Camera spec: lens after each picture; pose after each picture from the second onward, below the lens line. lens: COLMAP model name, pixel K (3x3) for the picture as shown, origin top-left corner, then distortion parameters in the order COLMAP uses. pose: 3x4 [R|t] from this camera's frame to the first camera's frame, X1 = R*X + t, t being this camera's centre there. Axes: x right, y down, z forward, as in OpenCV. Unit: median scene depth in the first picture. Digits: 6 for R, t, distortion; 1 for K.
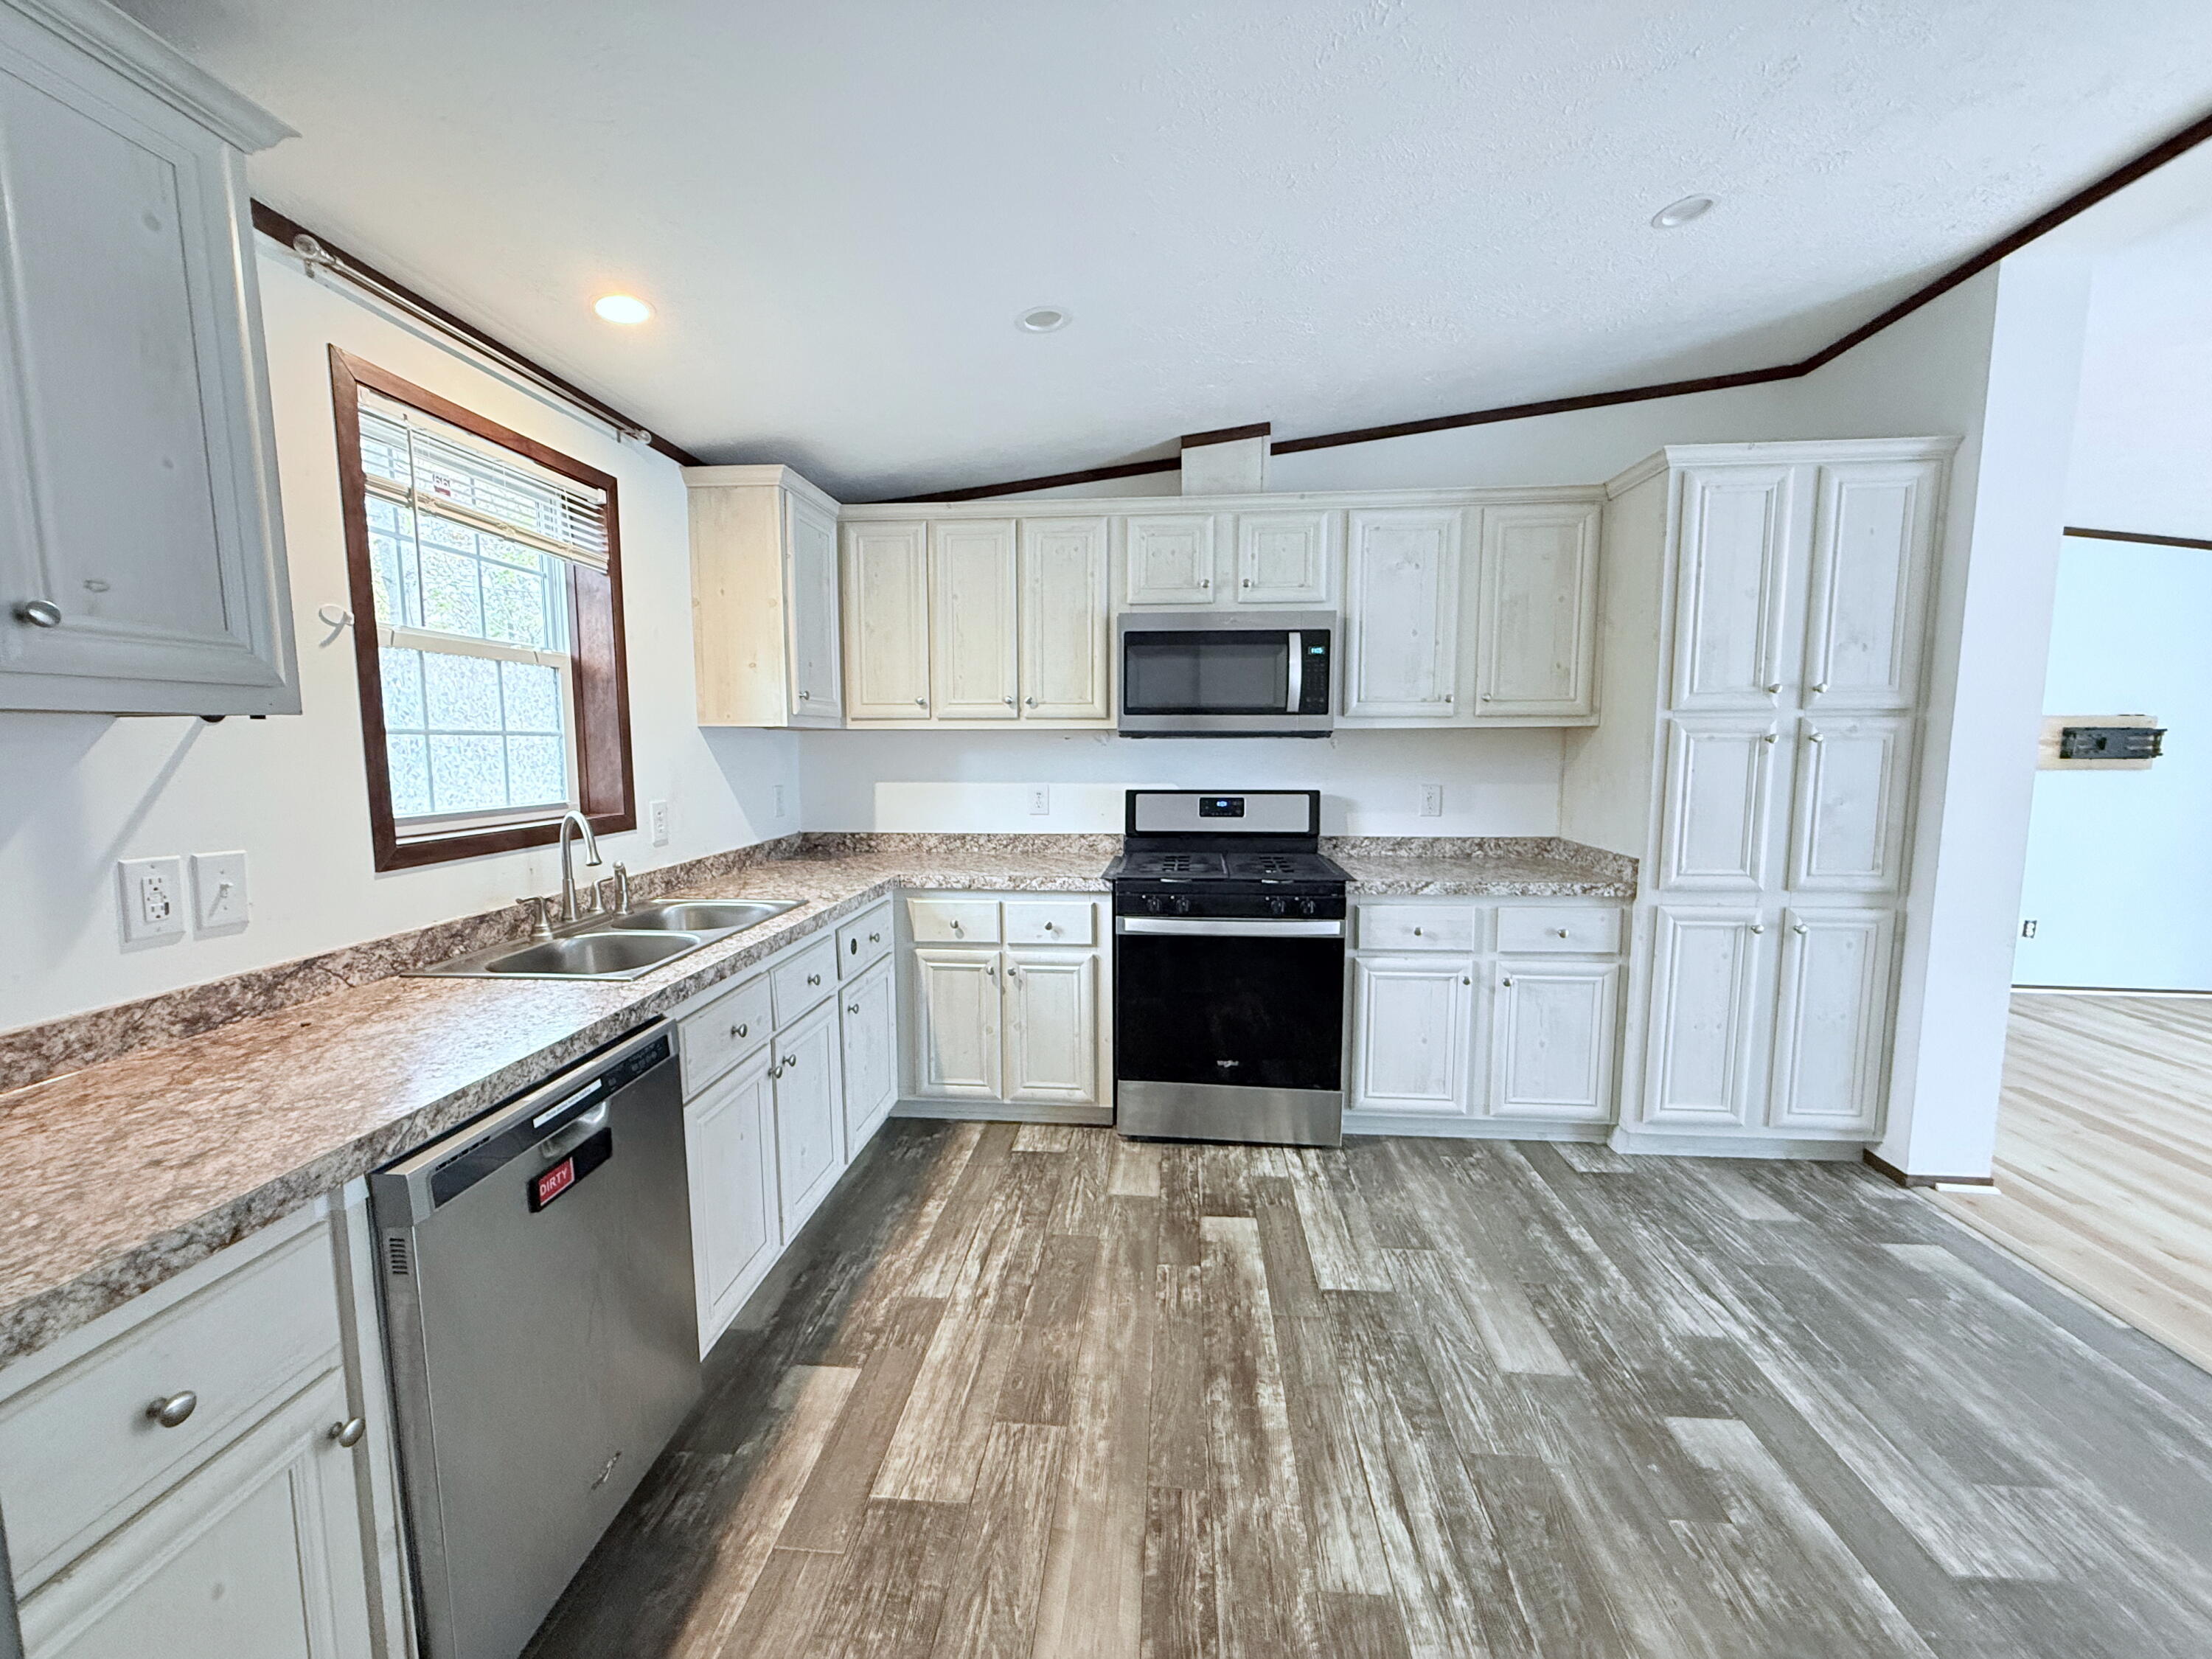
lens RADIAL K [[877.4, 0, 1103.0], [0, 877.4, 831.5], [0, 0, 1]] dist [-0.001354, 0.000649]
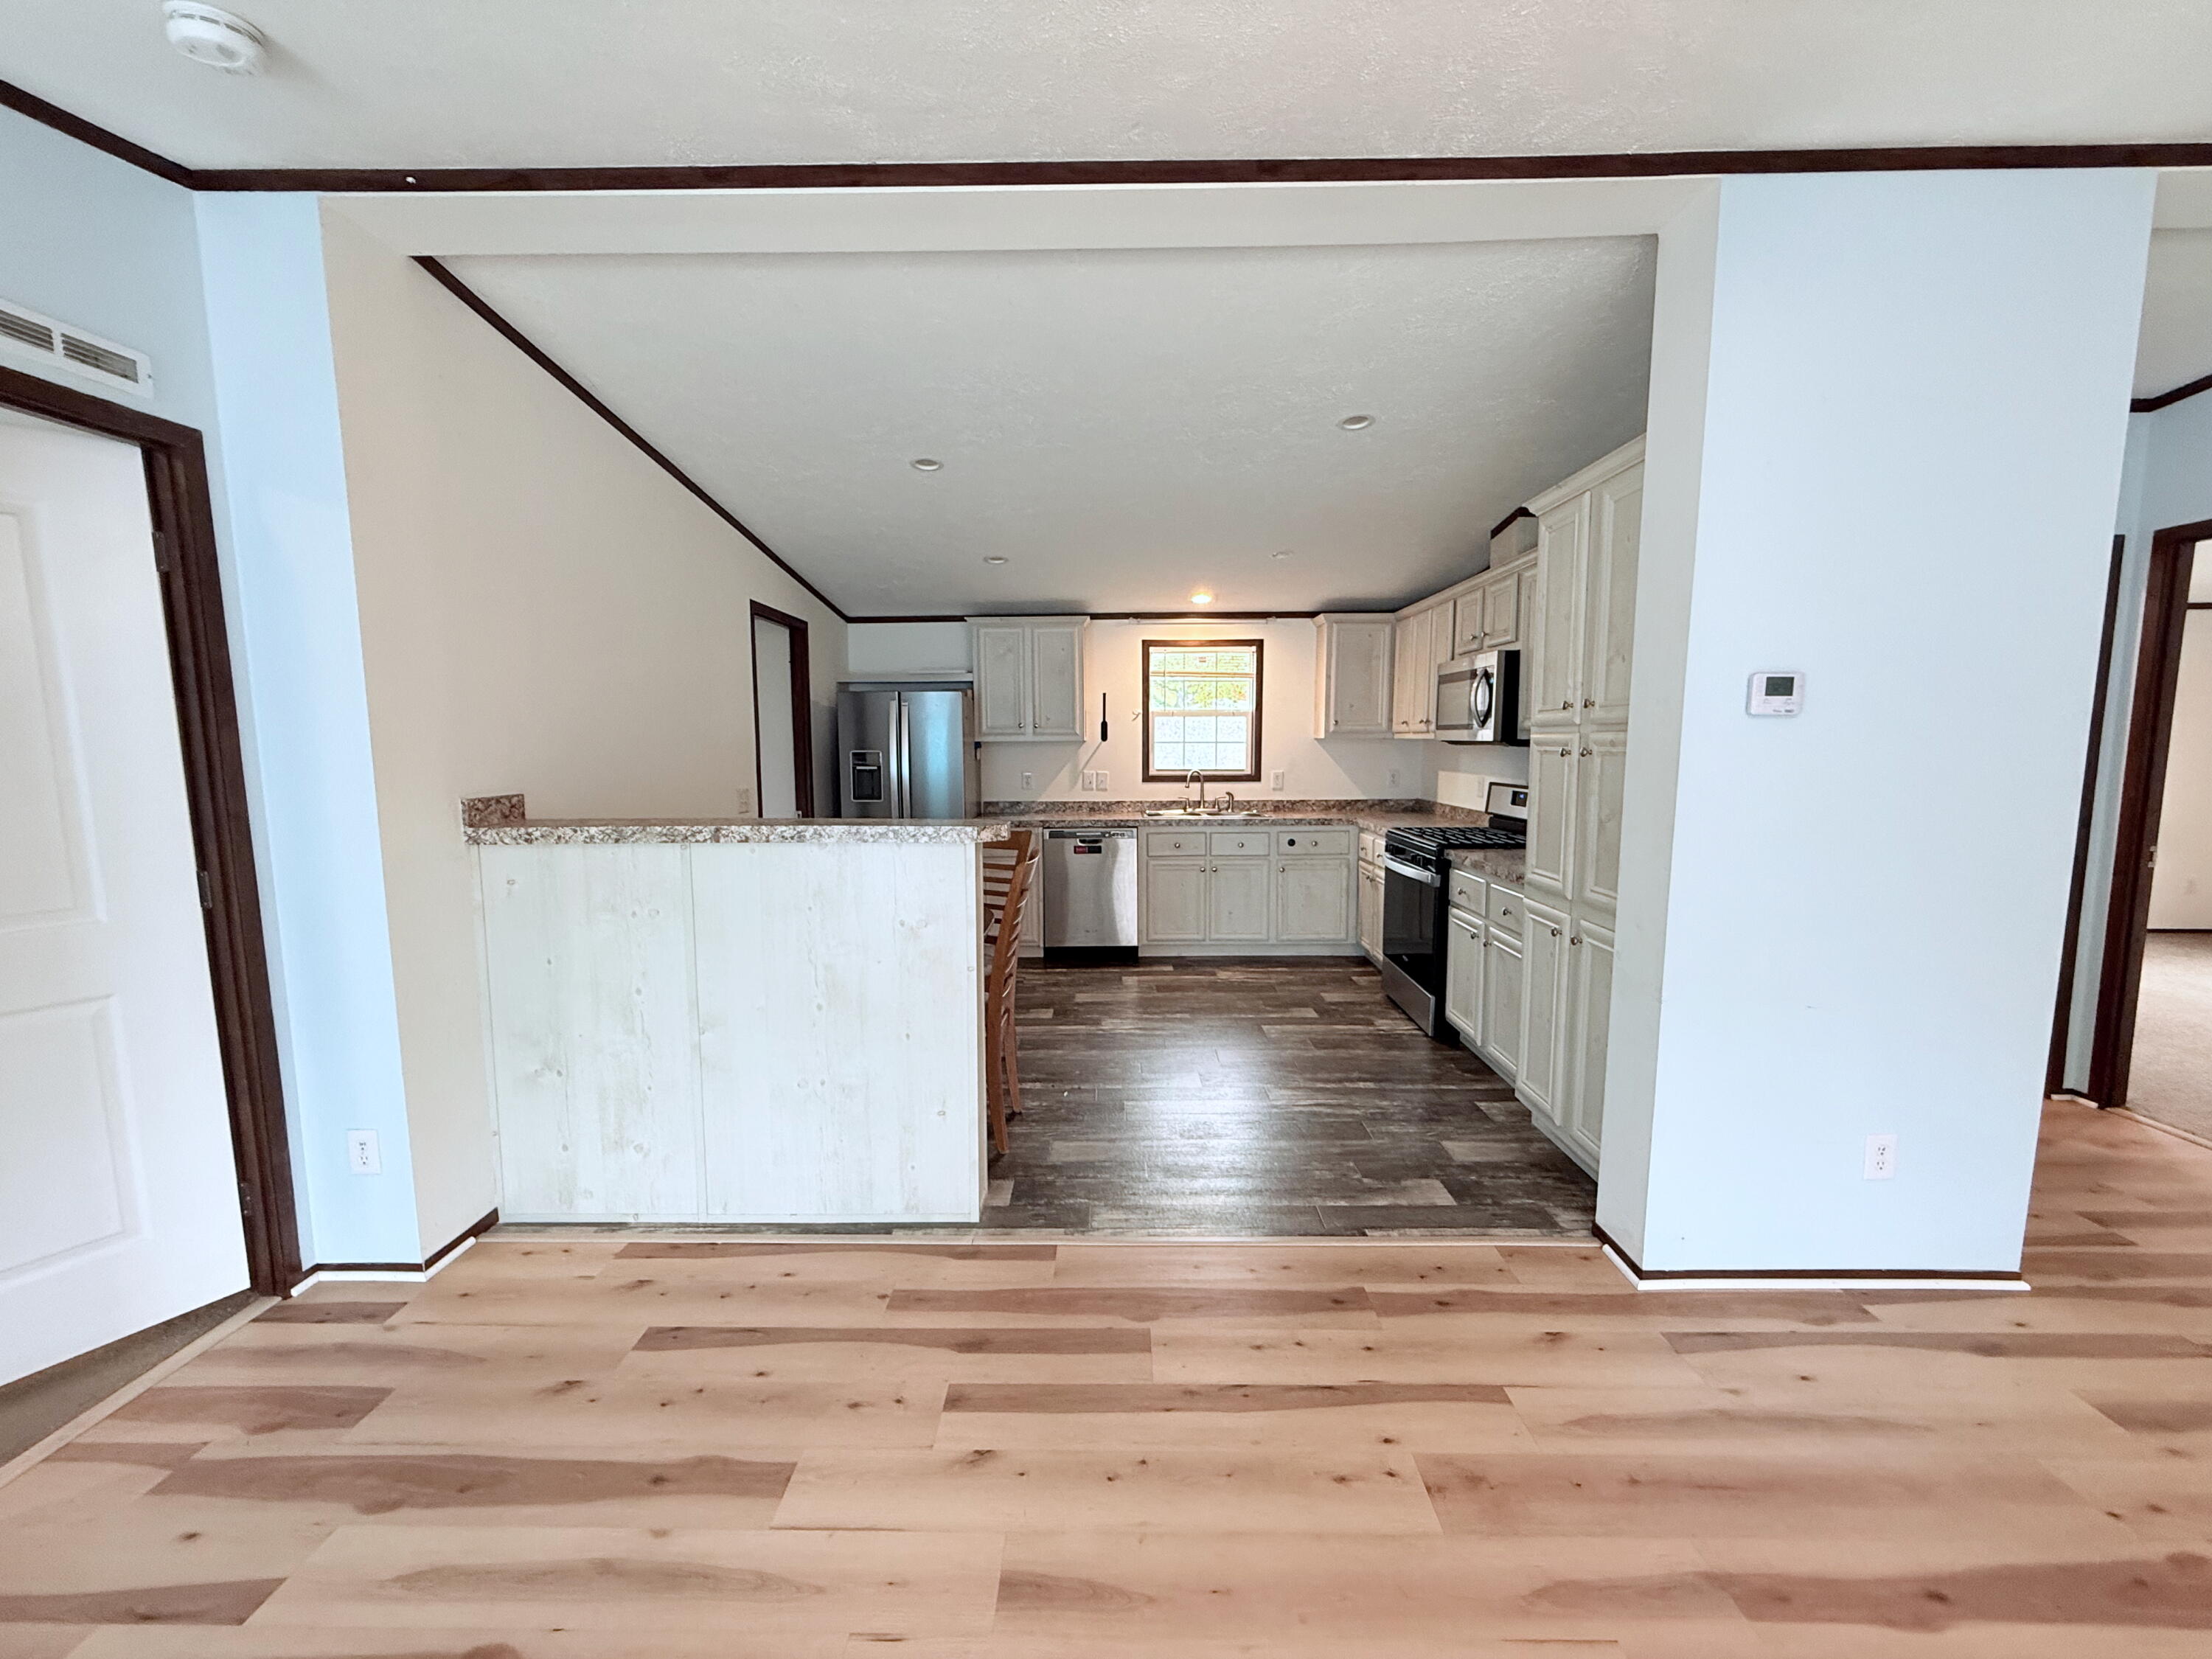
lens RADIAL K [[877.4, 0, 1102.7], [0, 877.4, 829.1], [0, 0, 1]] dist [-0.001354, 0.000649]
pose [[0.070610, 0.103264, -0.992145, 1.757965], [-0.099367, 0.990408, 0.096011, -0.058965], [0.992542, 0.091807, 0.080193, 0.366344]]
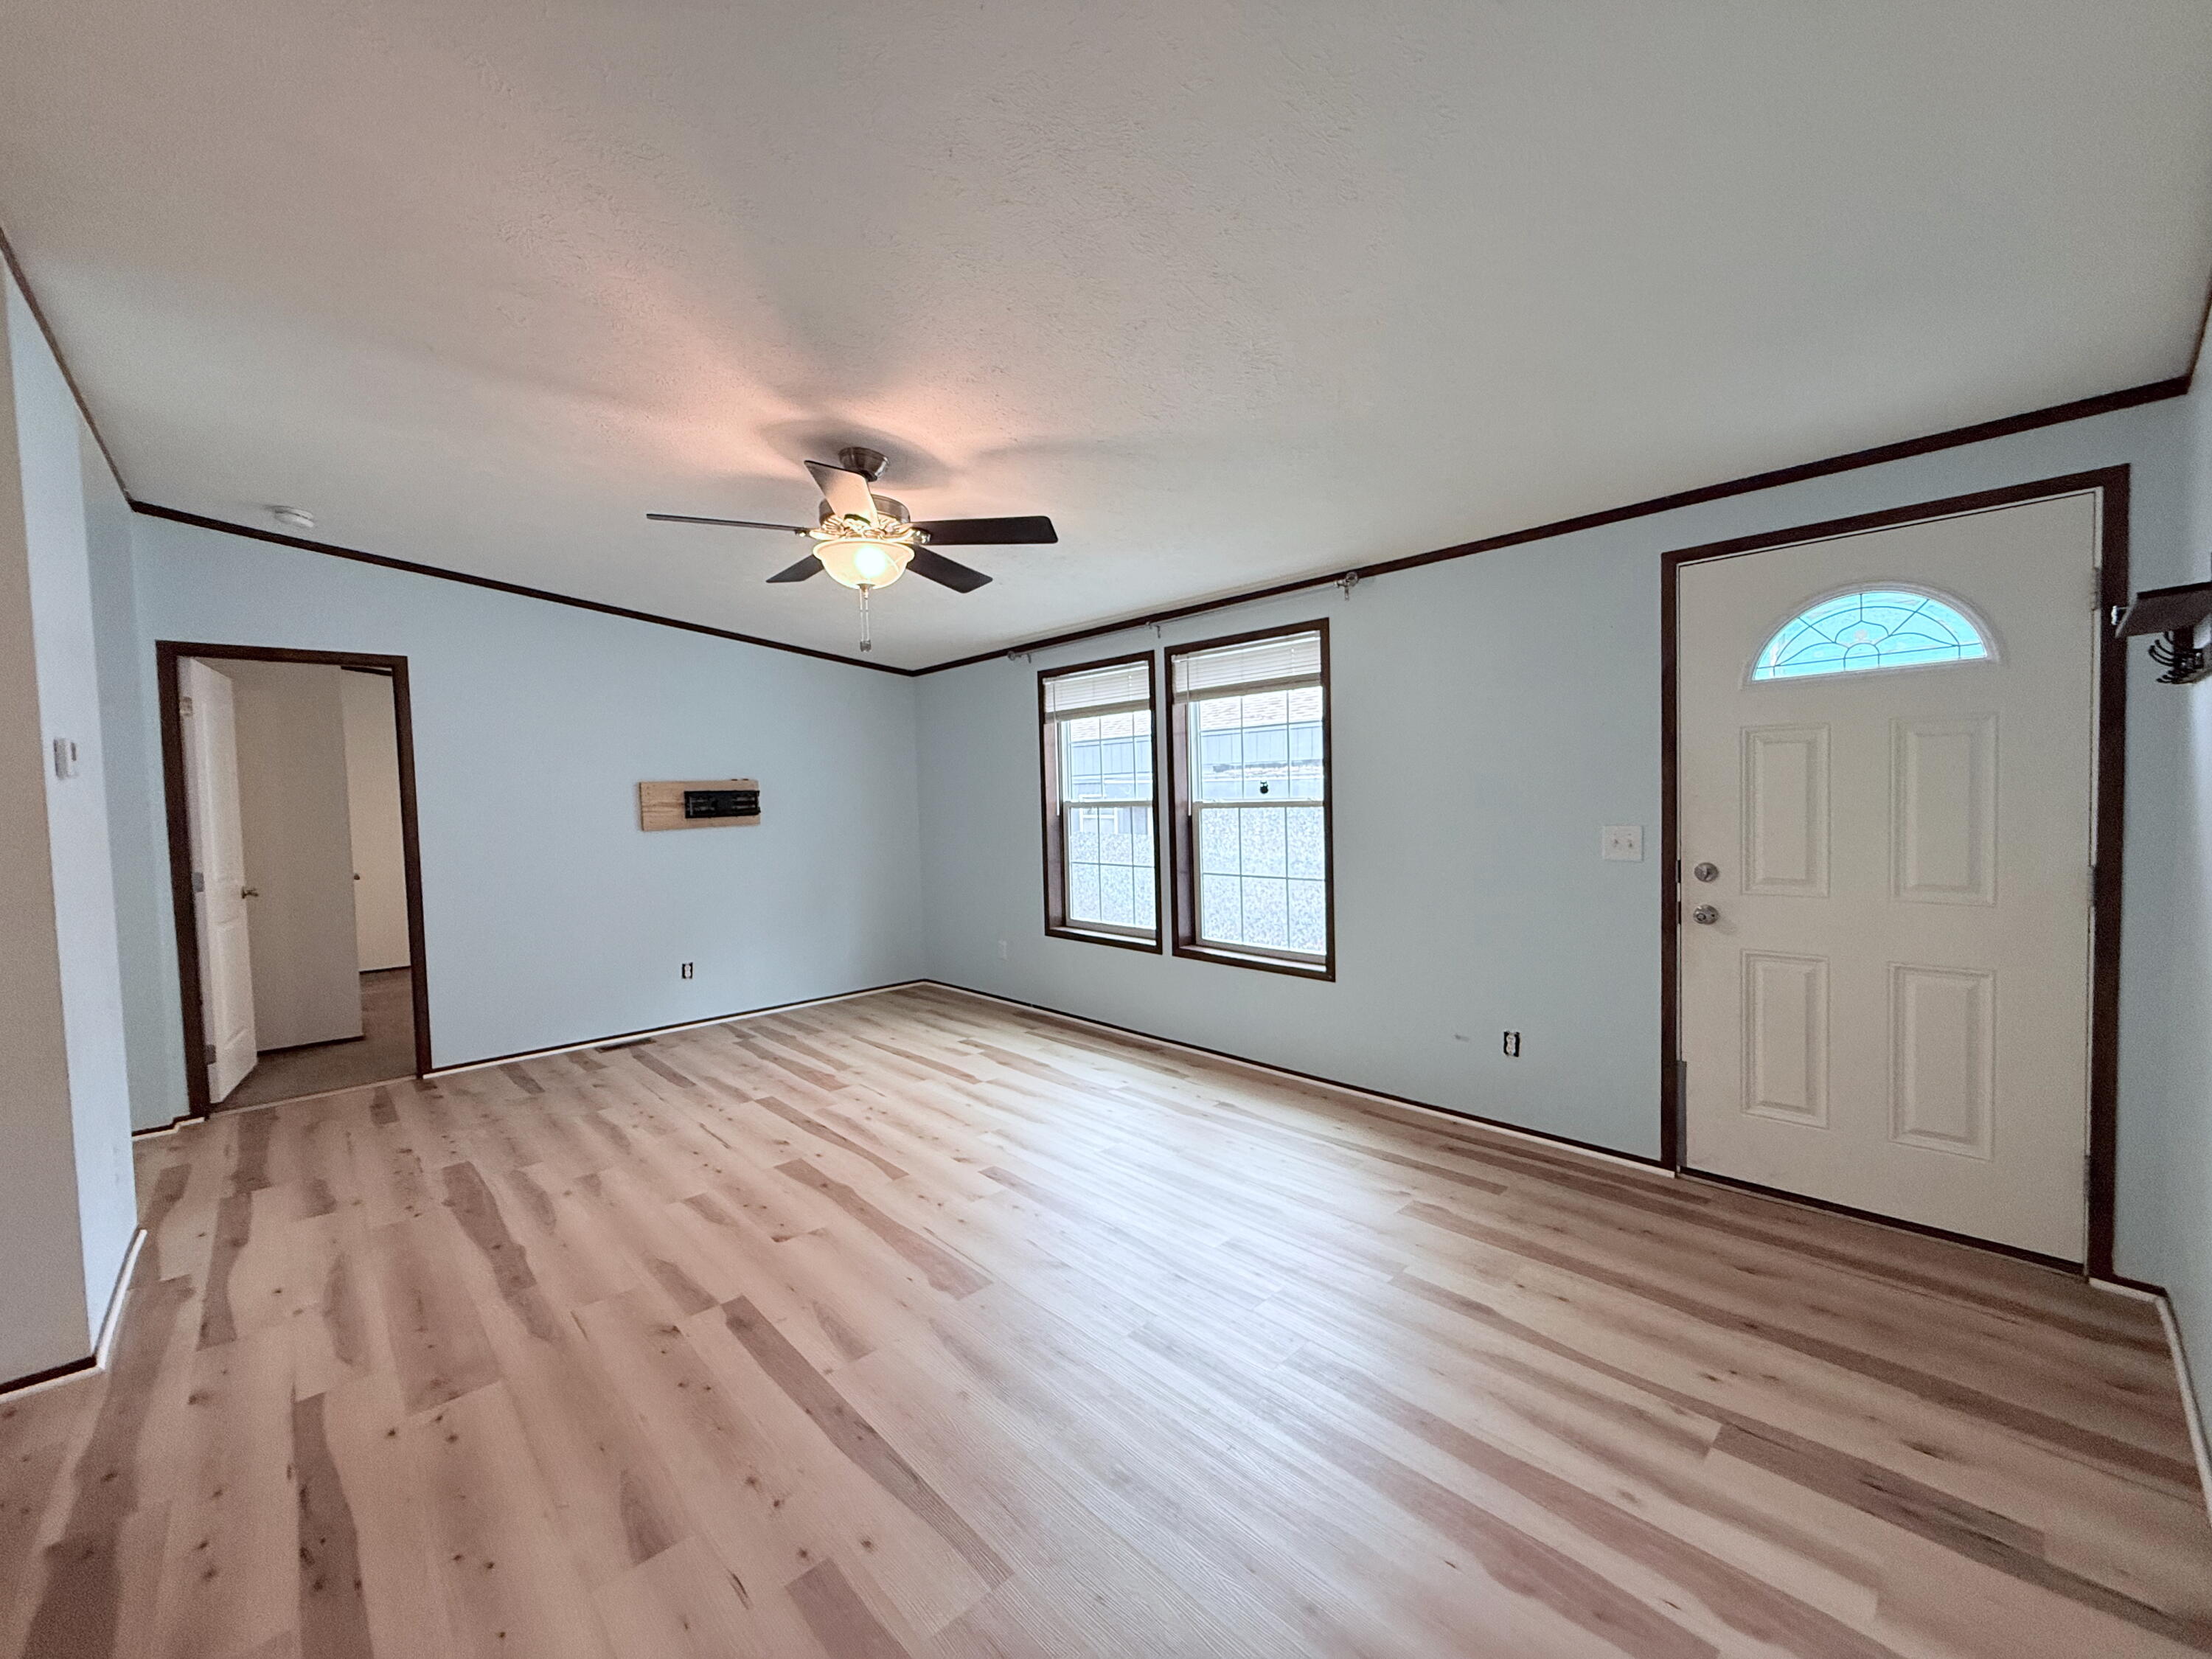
lens RADIAL K [[877.4, 0, 1103.6], [0, 877.4, 835.0], [0, 0, 1]] dist [-0.001354, 0.000649]
pose [[0.666421, -0.061080, 0.743070, 1.050856], [0.112302, 0.993492, -0.019052, 0.036688], [-0.737070, 0.096145, 0.668943, -0.270934]]
